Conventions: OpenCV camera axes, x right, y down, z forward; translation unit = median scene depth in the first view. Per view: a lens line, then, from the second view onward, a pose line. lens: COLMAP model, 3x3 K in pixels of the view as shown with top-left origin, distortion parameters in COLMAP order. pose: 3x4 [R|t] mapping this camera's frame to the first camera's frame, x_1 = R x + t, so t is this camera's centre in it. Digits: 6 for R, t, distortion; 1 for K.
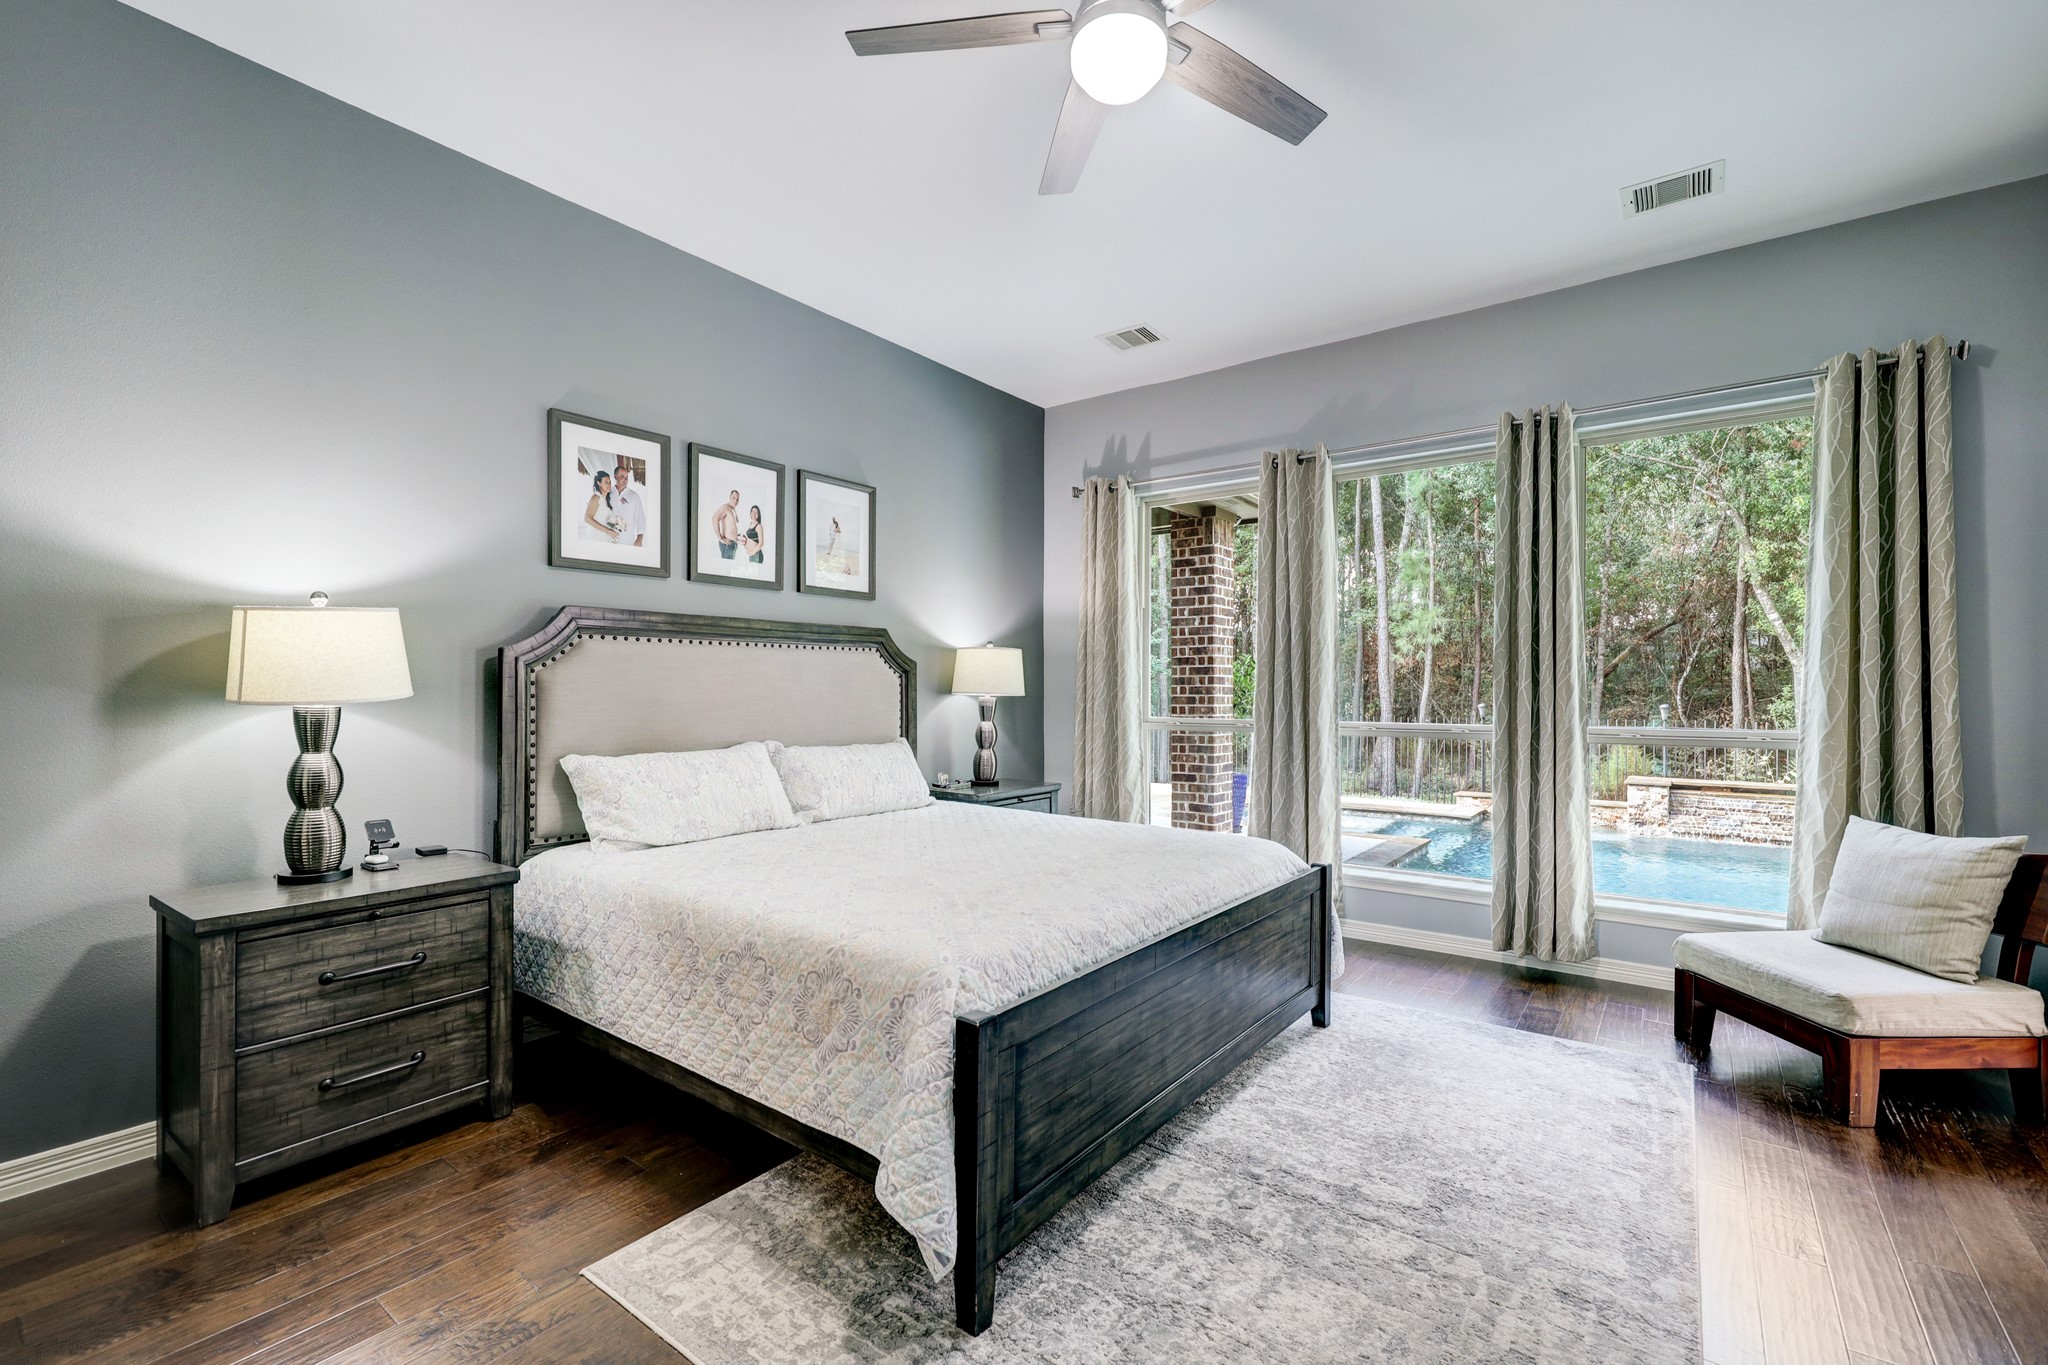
lens RADIAL K [[850.6, 0, 1029.3], [0, 850.6, 697.9], [0, 0, 1]] dist [0.000217, -0.000100]
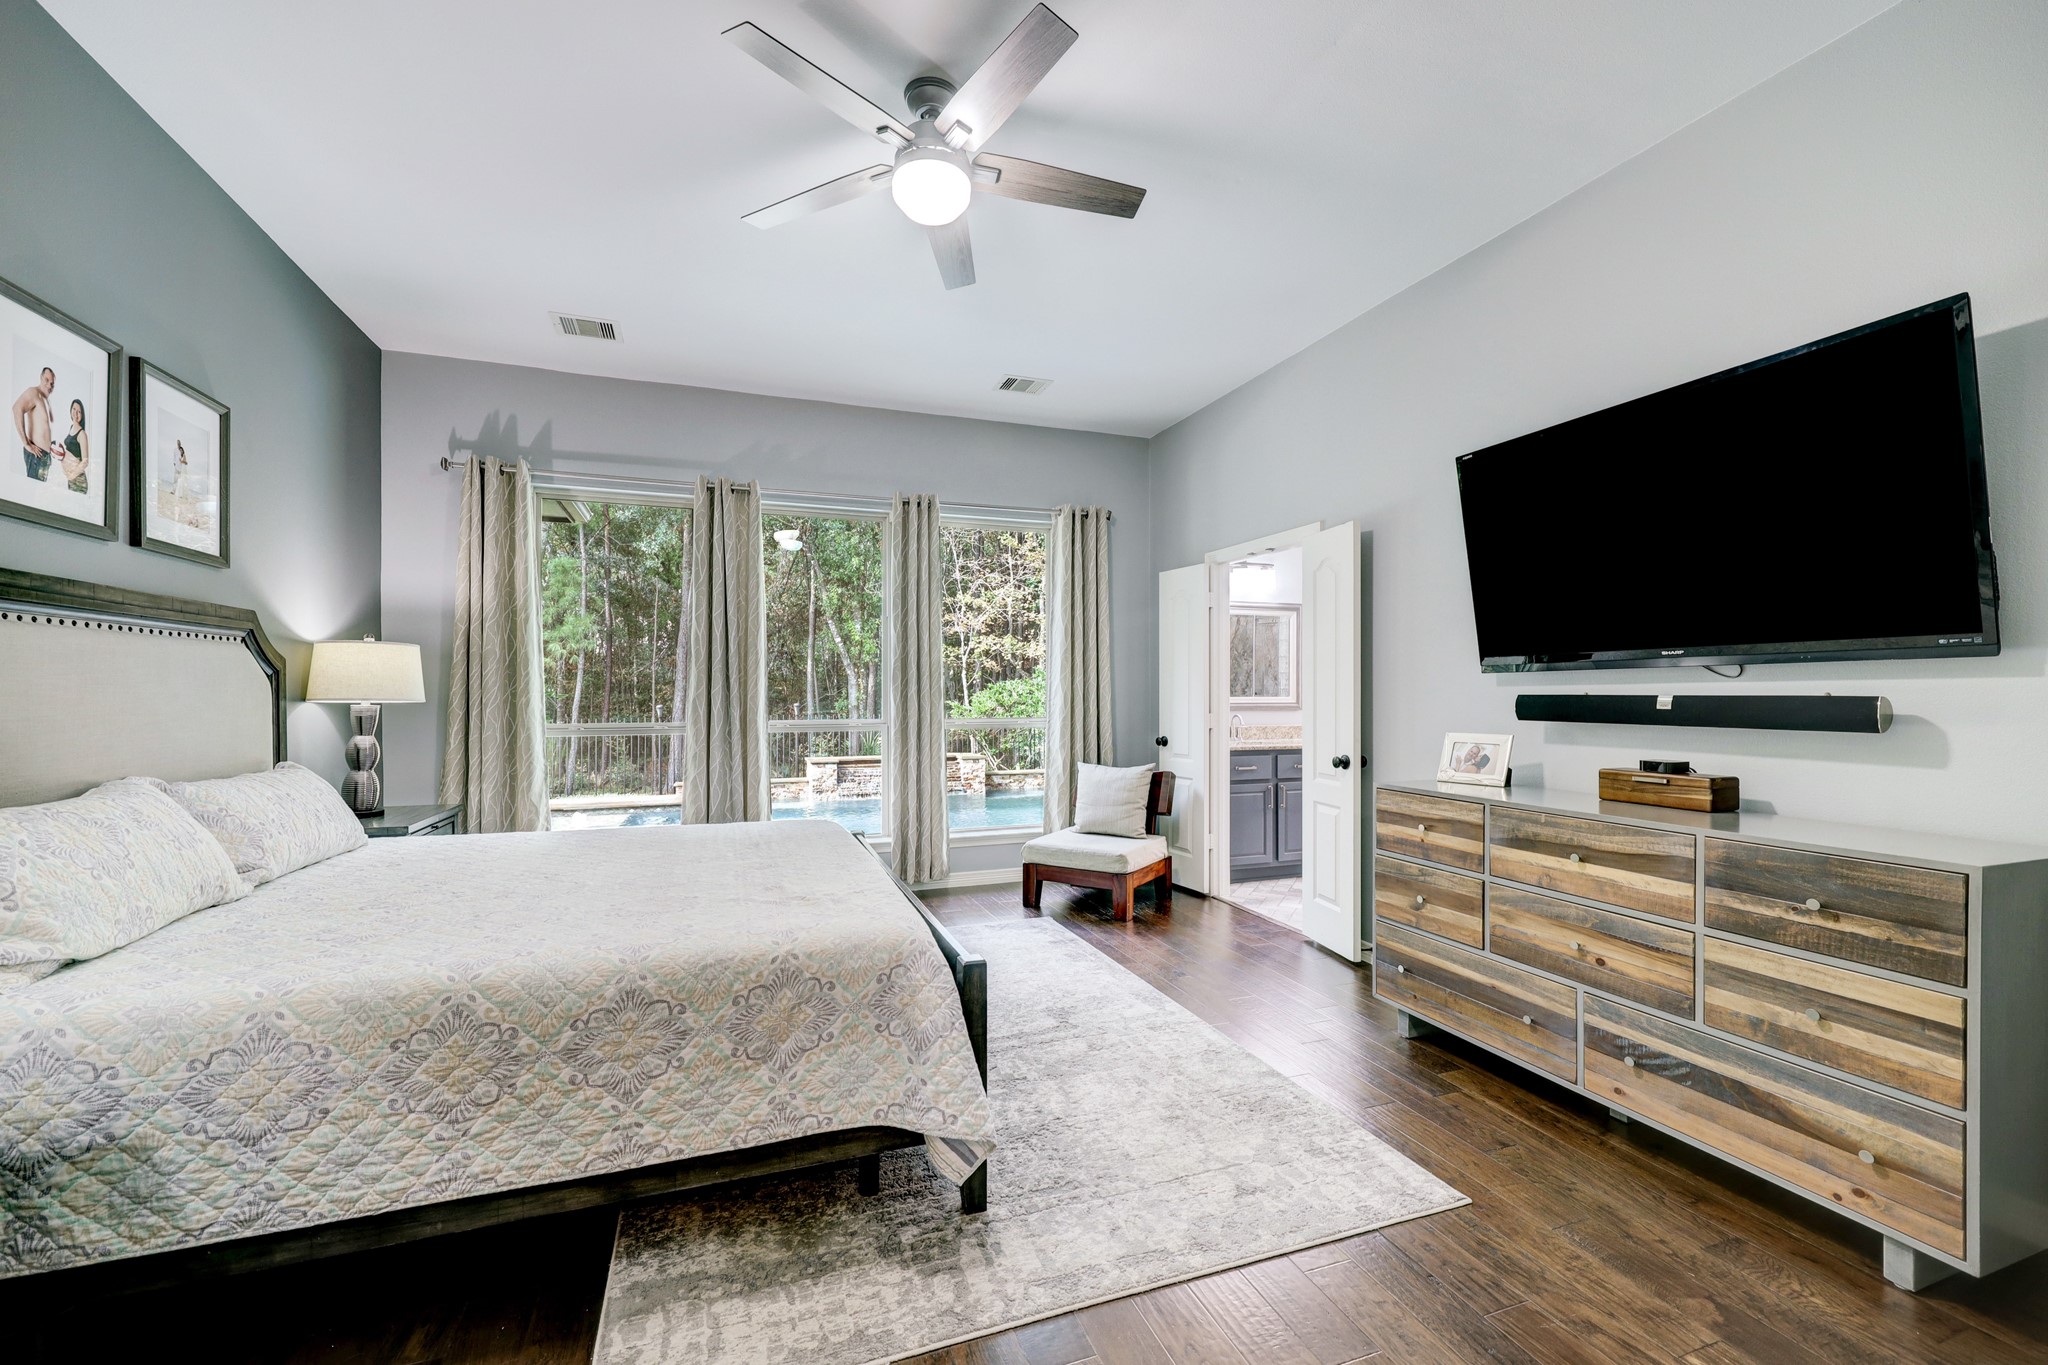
lens RADIAL K [[806.0, 0, 983.9], [0, 806.0, 704.5], [0, 0, 1]] dist [0.000999, 0.000120]
pose [[0.586458, -0.015742, 0.809827, -0.431543], [0.011411, 0.999872, 0.011173, -0.003853], [-0.809900, 0.002688, 0.586562, 0.128494]]
